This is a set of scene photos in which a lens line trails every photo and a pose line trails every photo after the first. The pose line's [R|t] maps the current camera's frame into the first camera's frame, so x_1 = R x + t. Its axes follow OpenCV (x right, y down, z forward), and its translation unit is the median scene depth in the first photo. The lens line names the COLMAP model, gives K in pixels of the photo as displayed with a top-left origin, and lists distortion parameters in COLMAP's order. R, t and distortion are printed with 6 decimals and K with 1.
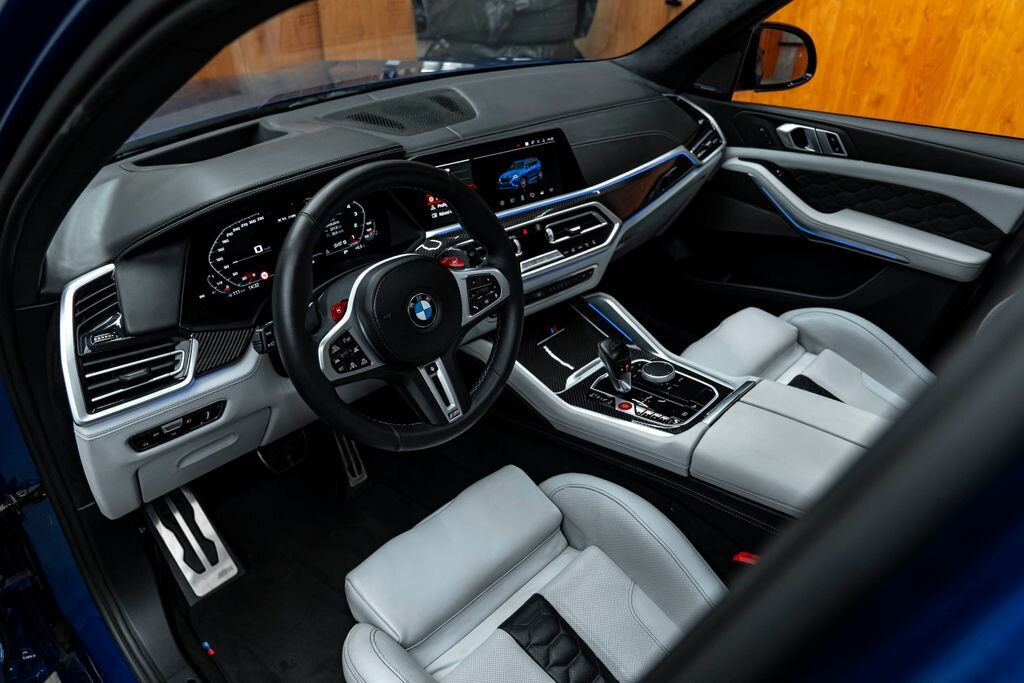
lens RADIAL K [[702.8, 0, 510.5], [0, 702.8, 343.5], [0, 0, 1]] dist [-0.020232, 0.003934]
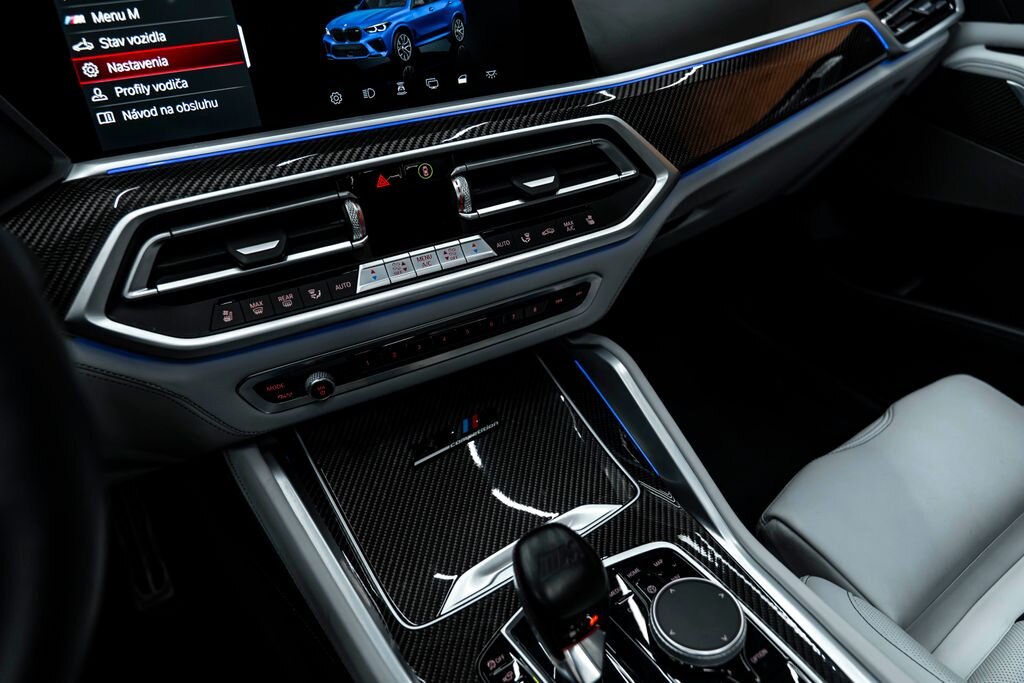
lens RADIAL K [[737.0, 0, 513.4], [0, 737.0, 343.0], [0, 0, 1]] dist [-0.003981, -0.002970]
pose [[0.981333, 0.120465, -0.149914, 0.147600], [-0.104003, 0.988113, 0.113207, -0.119287], [0.161769, -0.095503, 0.982196, 0.587153]]
